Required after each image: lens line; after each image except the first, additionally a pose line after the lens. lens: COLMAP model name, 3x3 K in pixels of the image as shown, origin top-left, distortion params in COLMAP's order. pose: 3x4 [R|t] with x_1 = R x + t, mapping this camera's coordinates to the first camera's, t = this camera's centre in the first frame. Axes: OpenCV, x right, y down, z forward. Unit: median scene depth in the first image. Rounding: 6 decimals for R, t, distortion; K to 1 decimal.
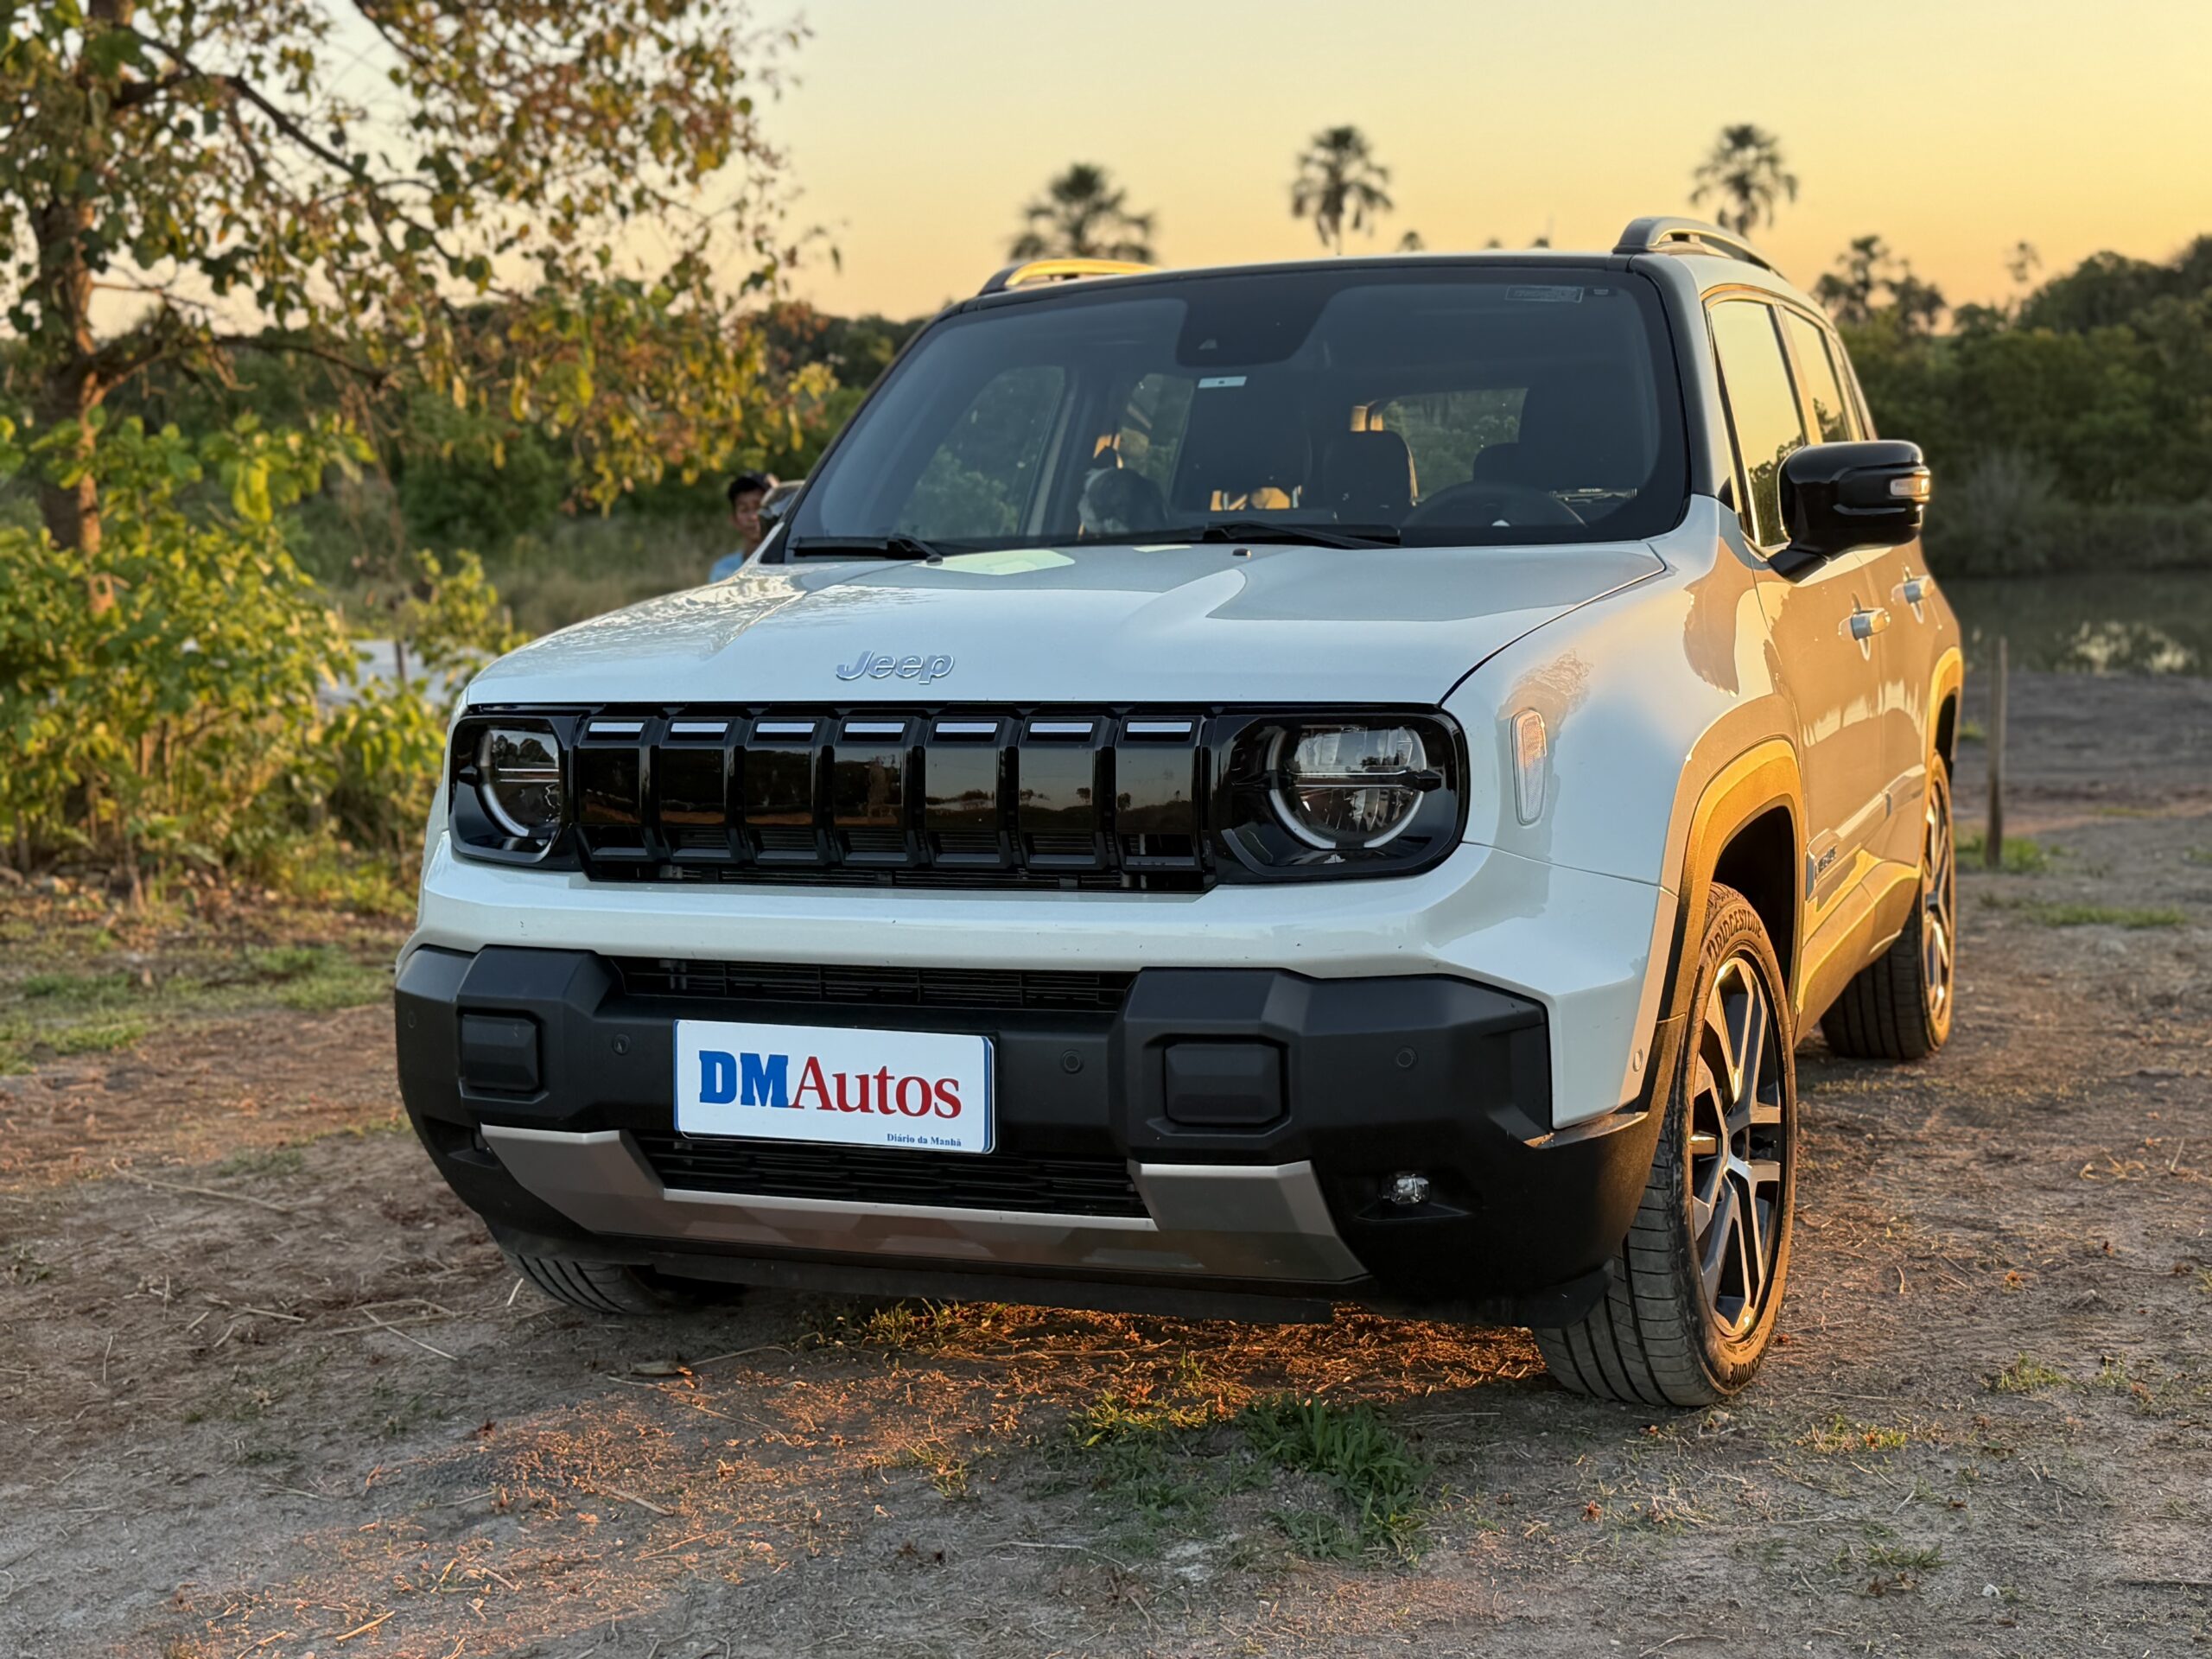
lens RADIAL K [[2882.9, 0, 1097.0], [0, 2882.9, 835.4], [0, 0, 1]] dist [0.044628, 0.034491]
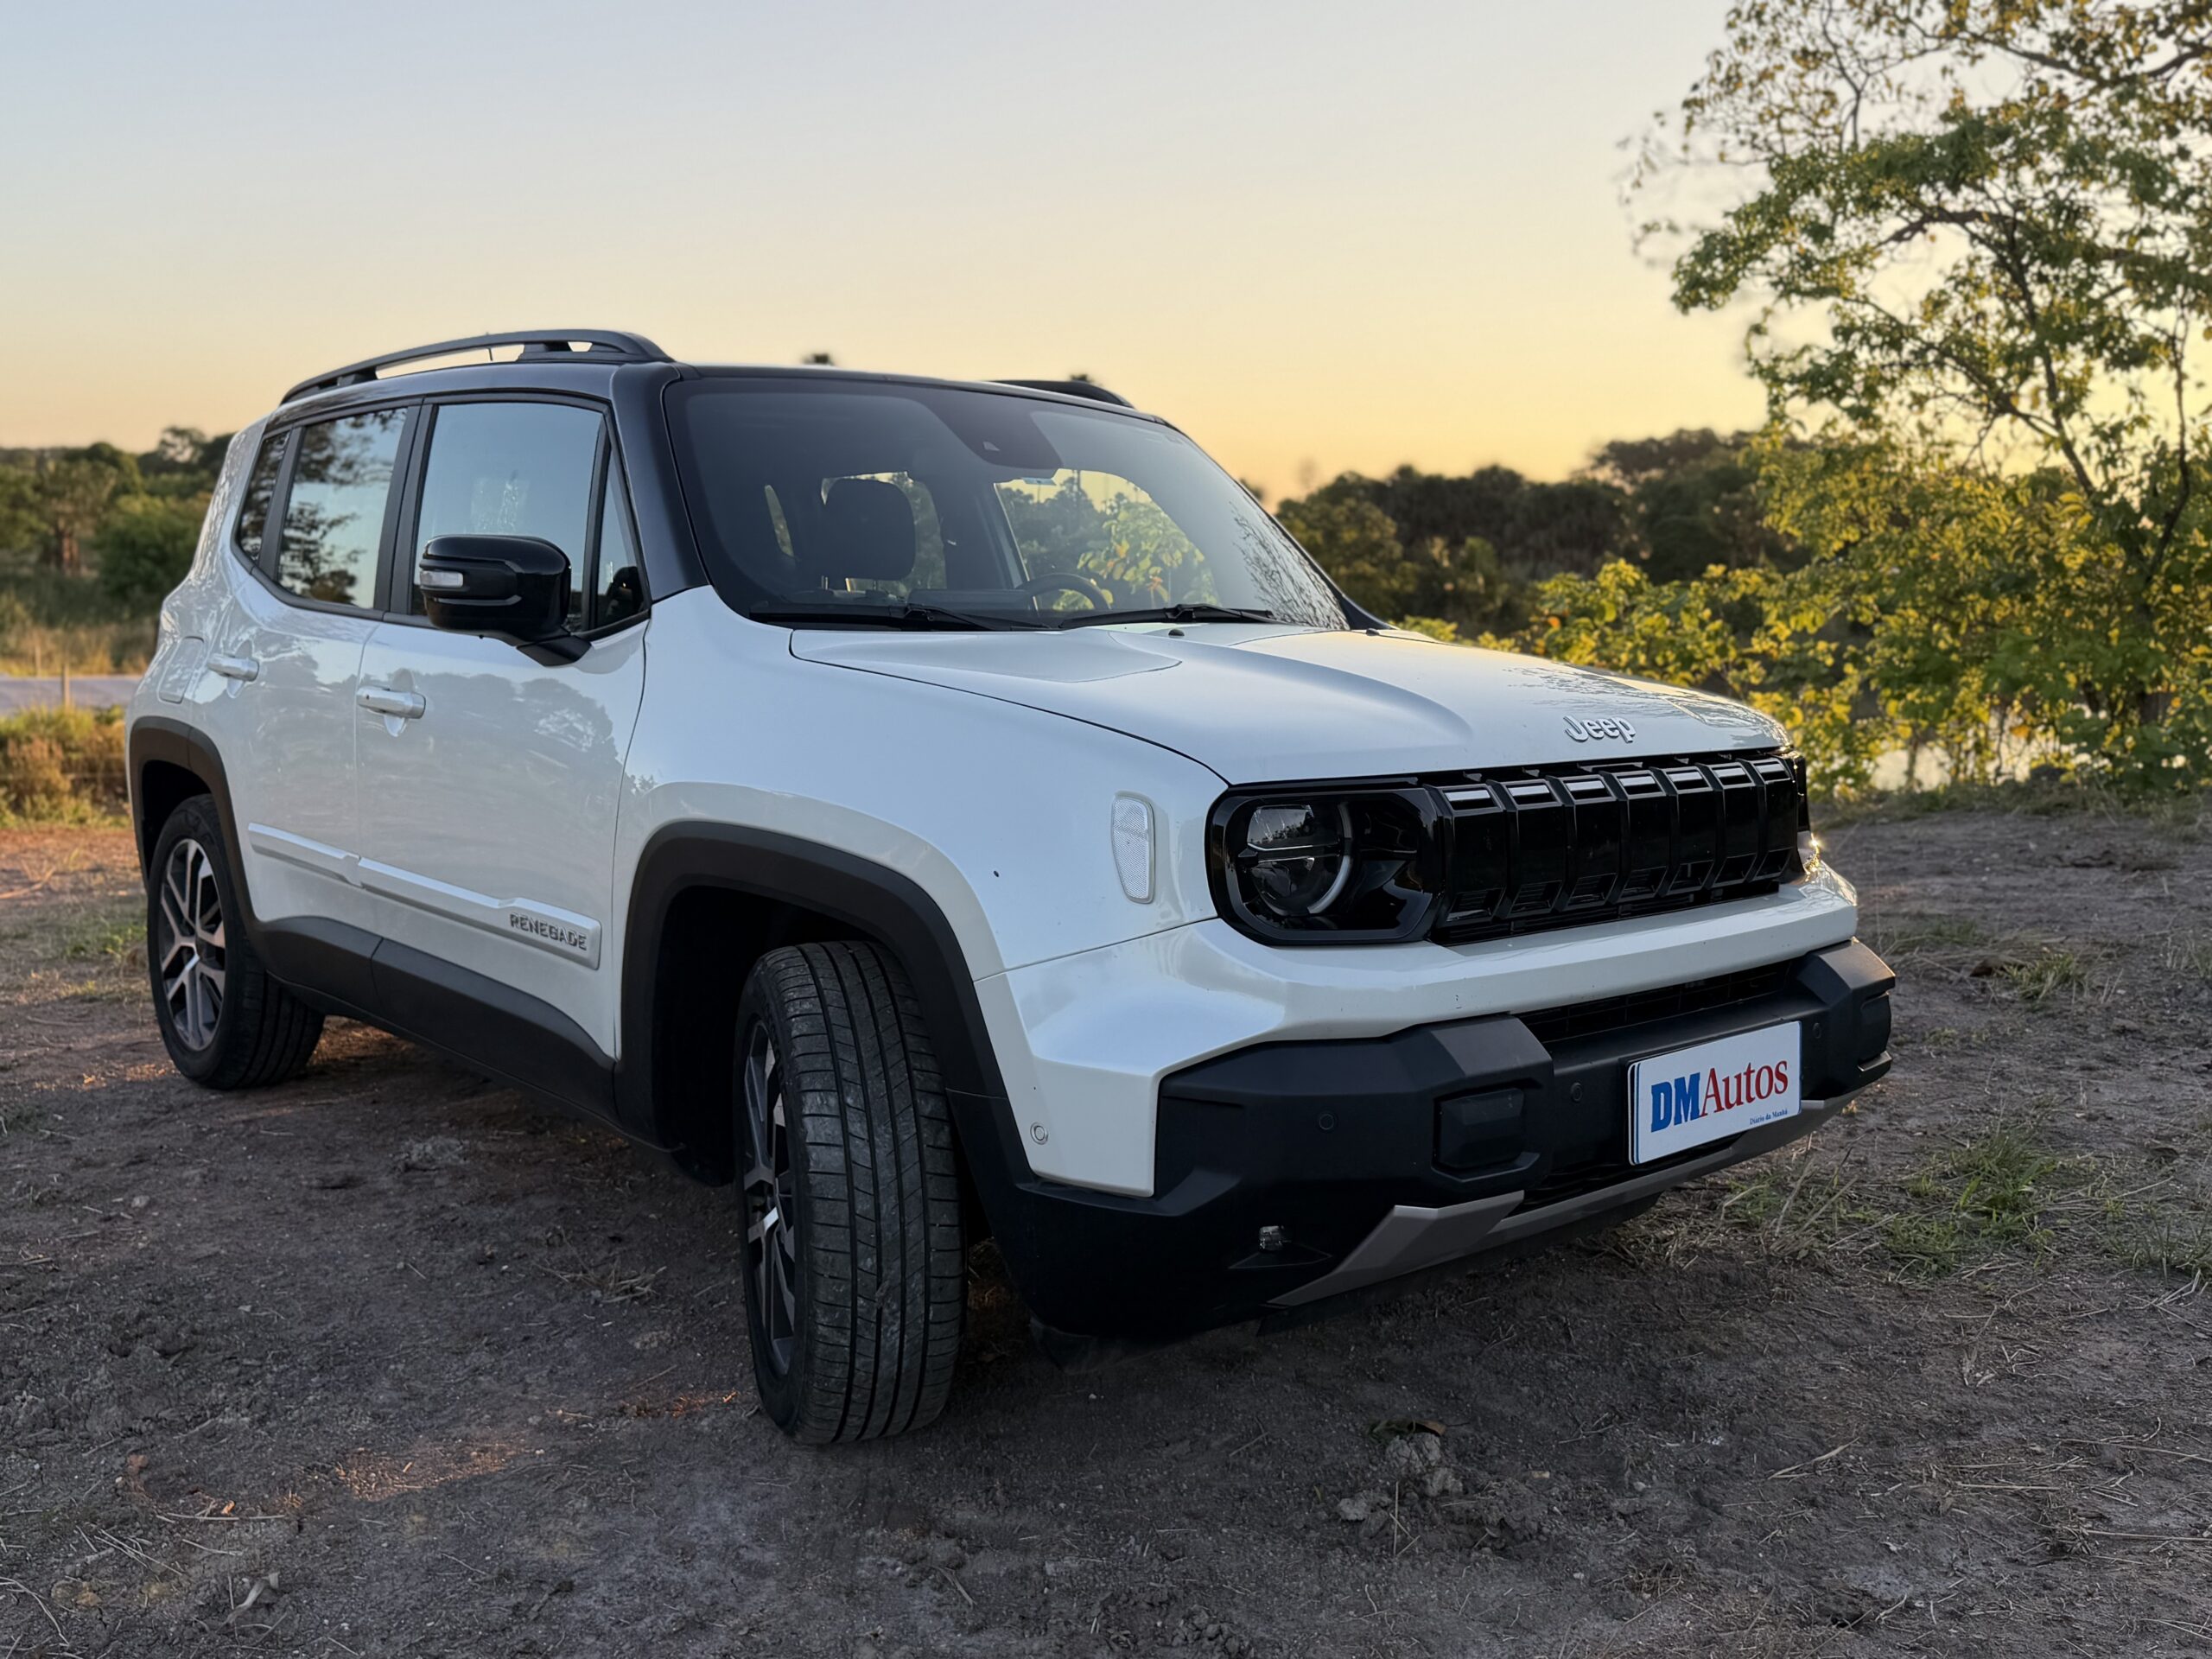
lens RADIAL K [[2010.3, 0, 1097.8], [0, 2010.3, 817.1], [0, 0, 1]] dist [0.040758, -0.056773]
pose [[0.462234, -0.061721, 0.884607, -0.896182], [0.063037, 0.997338, 0.036648, -0.066964], [-0.884515, 0.038823, 0.464894, 0.814479]]
